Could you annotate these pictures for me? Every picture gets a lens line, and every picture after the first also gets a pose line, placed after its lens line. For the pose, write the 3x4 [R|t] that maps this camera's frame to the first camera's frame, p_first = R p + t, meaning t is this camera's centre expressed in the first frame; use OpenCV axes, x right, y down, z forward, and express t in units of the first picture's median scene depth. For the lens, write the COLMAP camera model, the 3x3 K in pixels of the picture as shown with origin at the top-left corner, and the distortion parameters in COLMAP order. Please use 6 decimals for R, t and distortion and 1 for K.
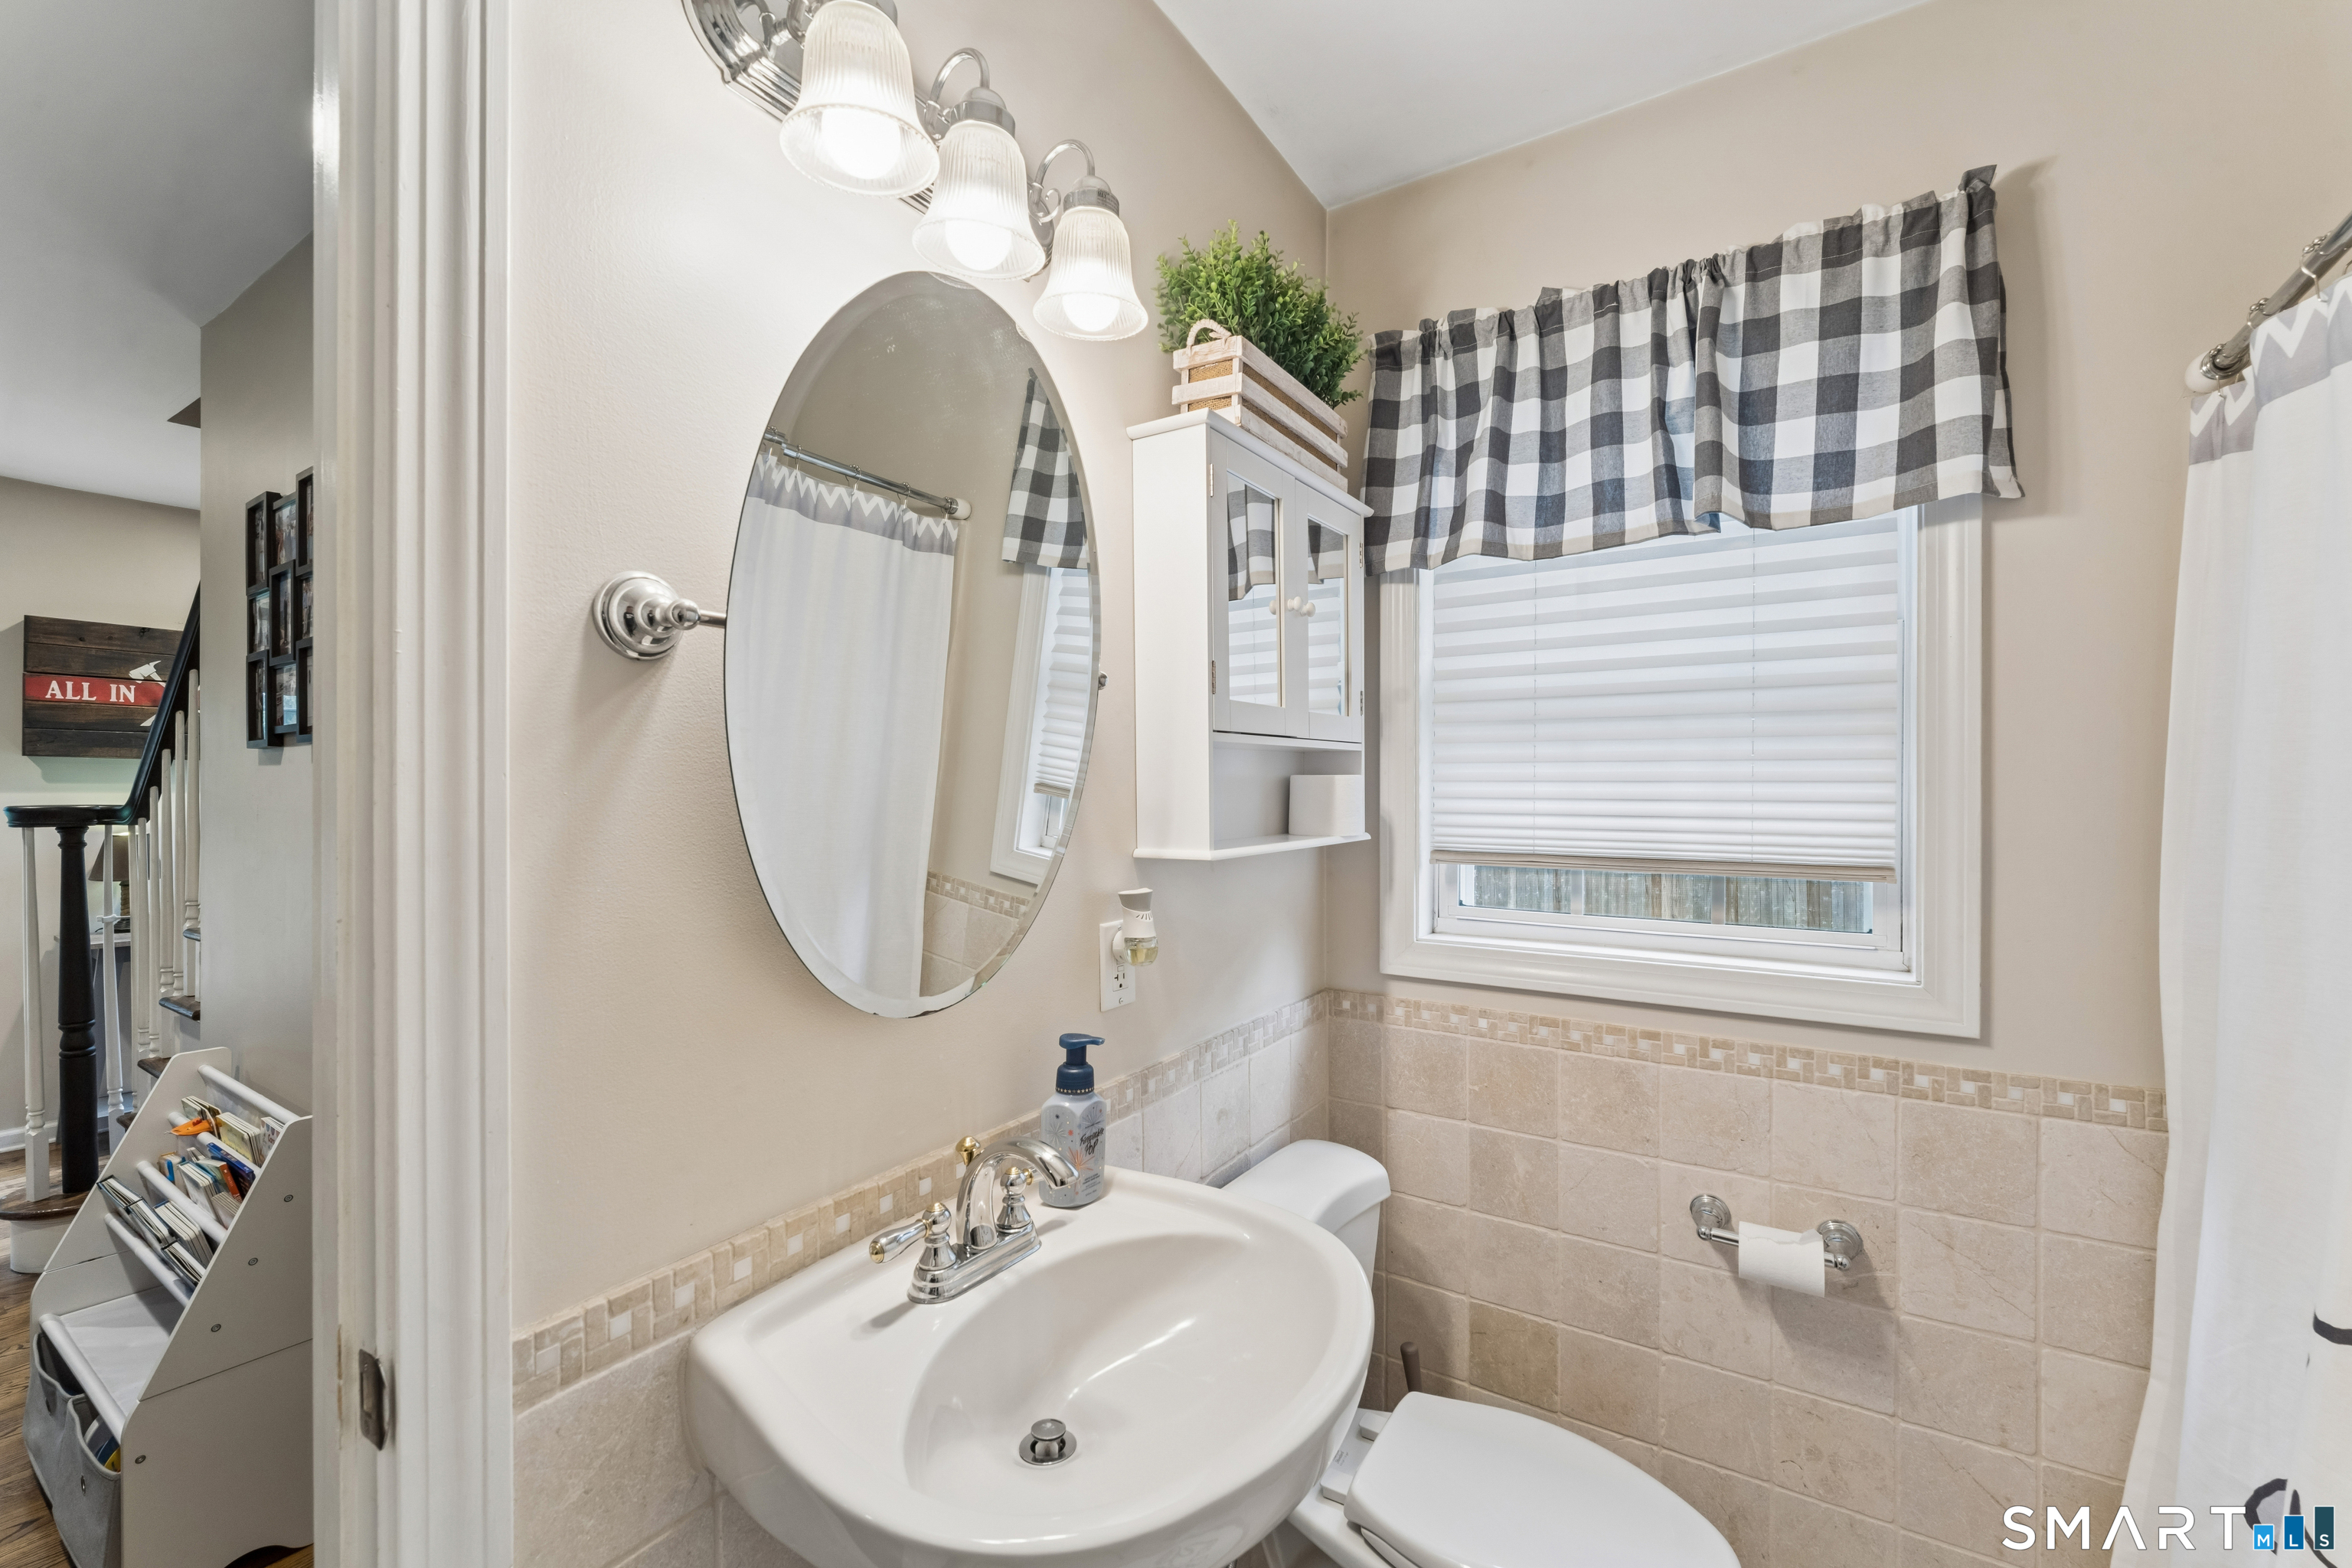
lens RADIAL K [[956.4, 0, 1178.5], [0, 956.4, 788.6], [0, 0, 1]] dist [-0.001104, 0.000192]
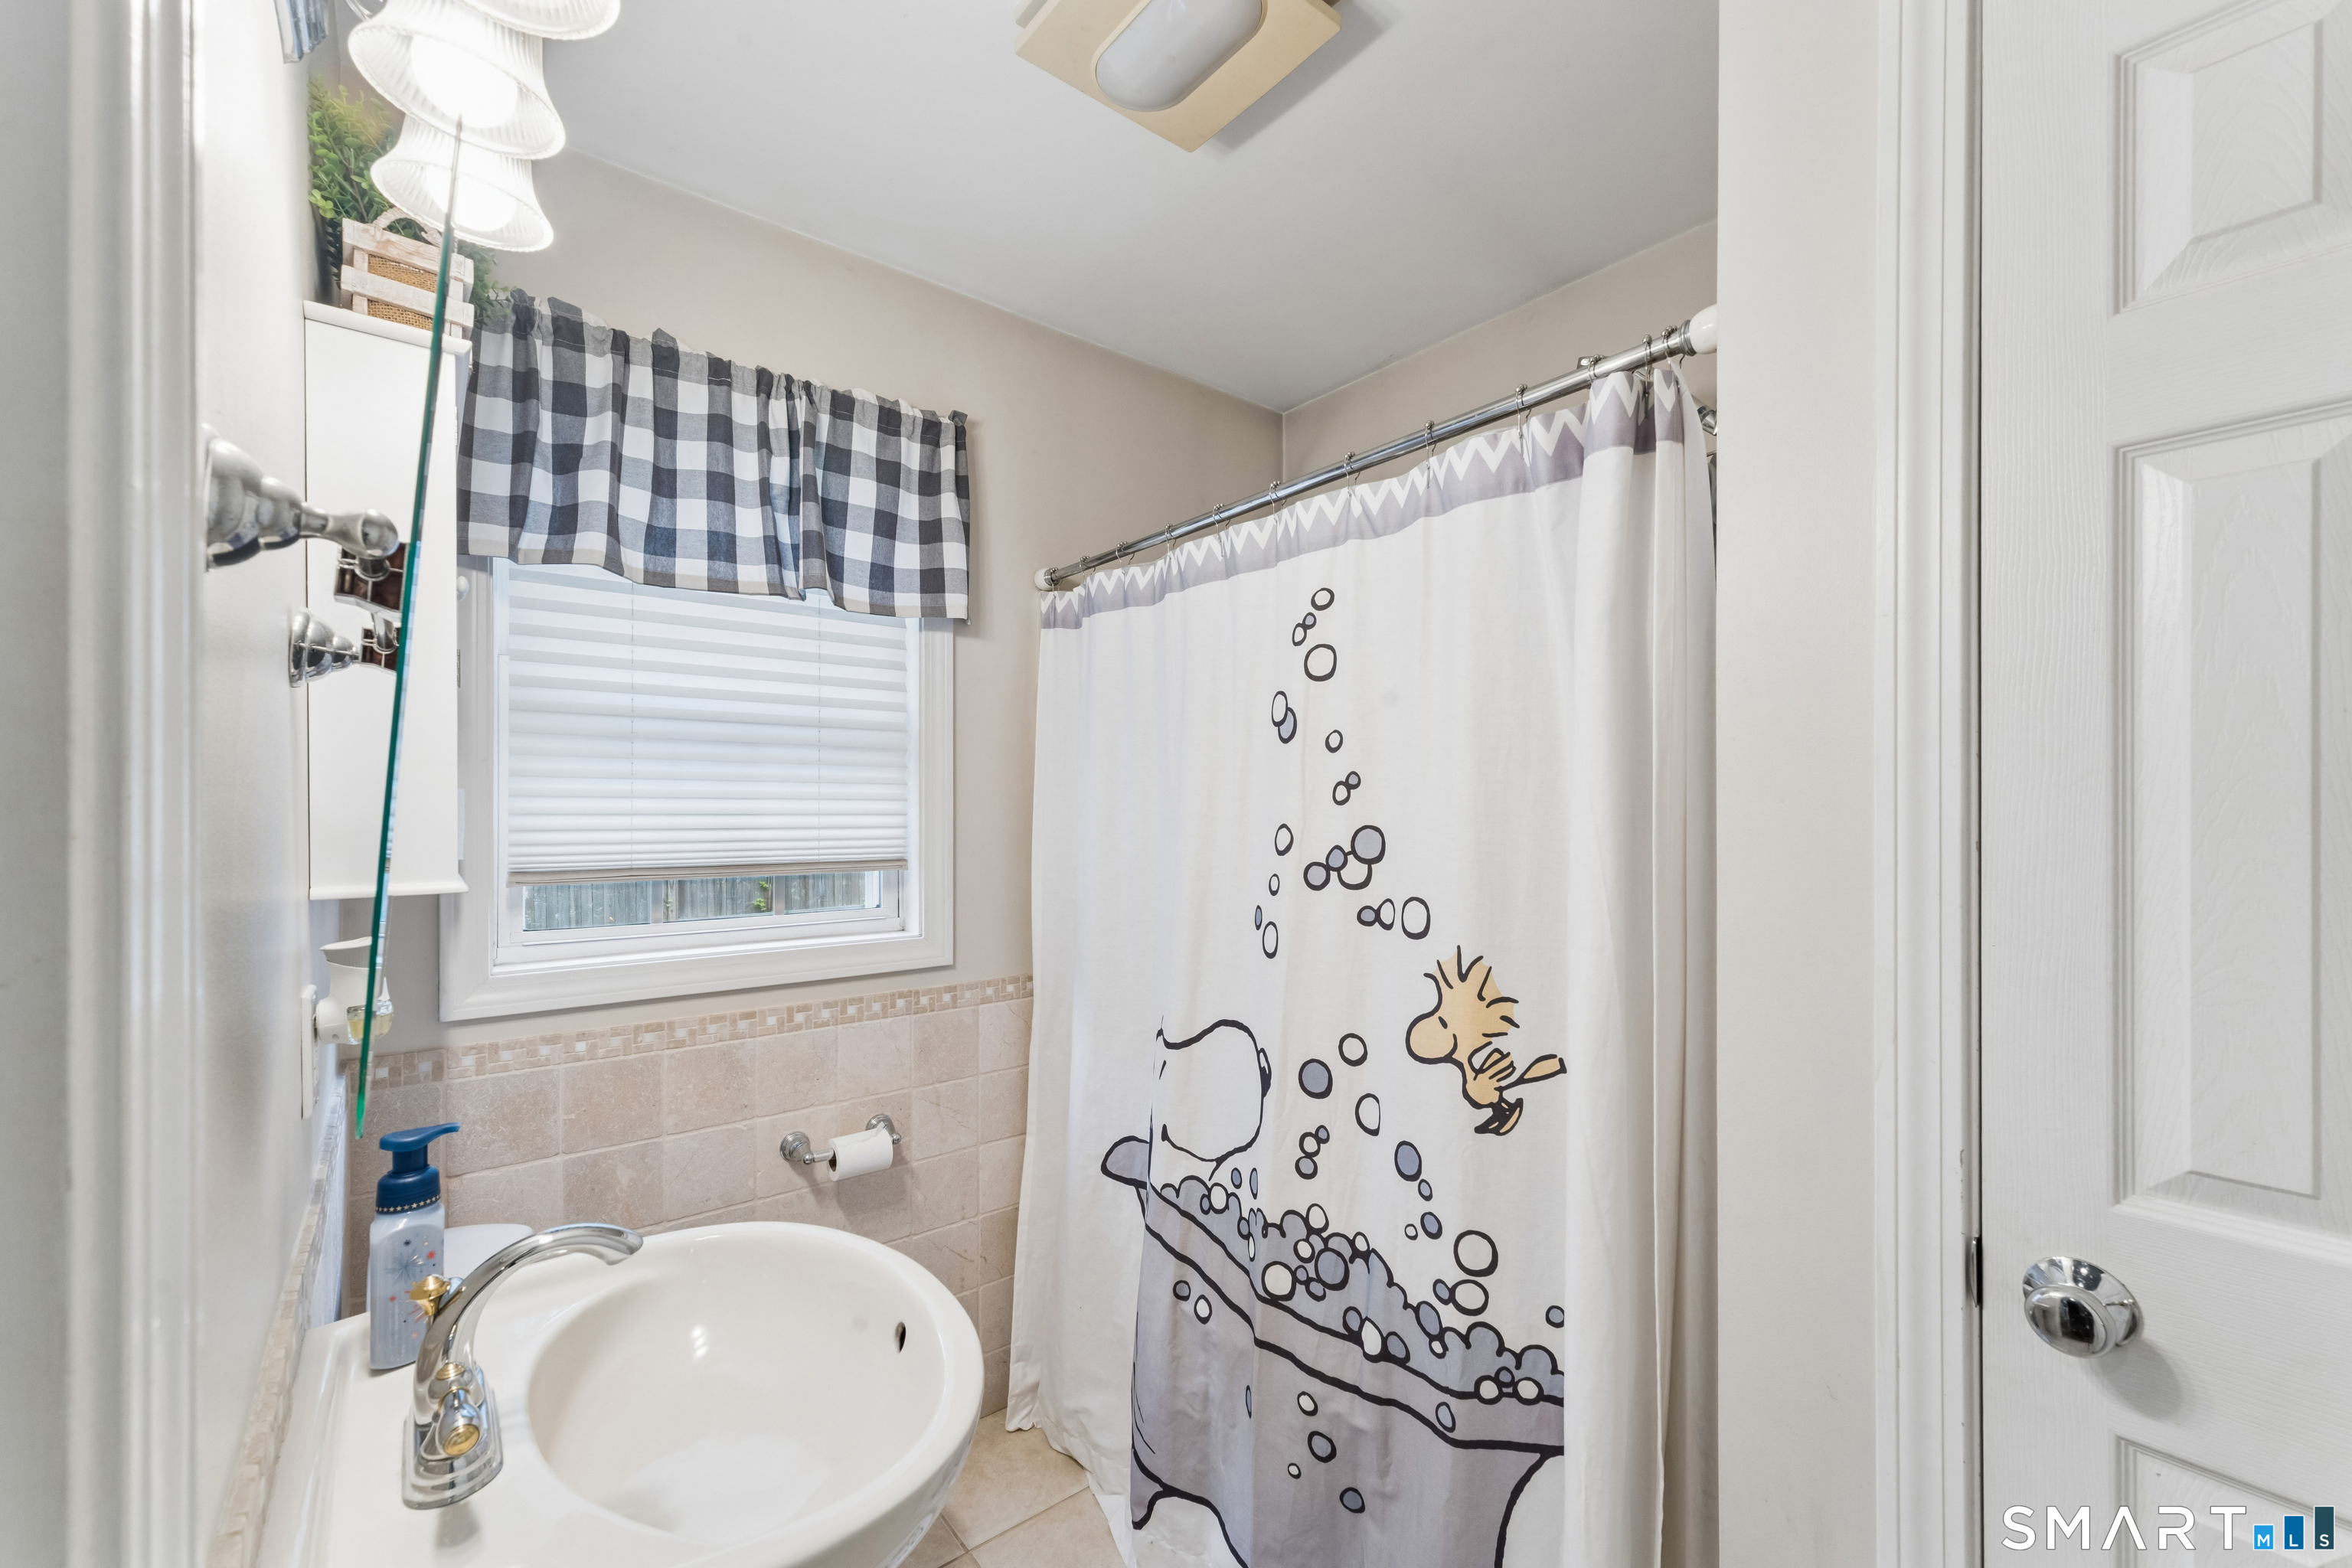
lens RADIAL K [[956.4, 0, 1170.8], [0, 956.4, 799.7], [0, 0, 1]] dist [-0.001104, 0.000192]
pose [[0.320198, 0.005429, 0.947335, -0.462234], [-0.001441, 0.999985, -0.005244, -0.000787], [-0.947350, 0.000314, 0.320201, 0.138293]]
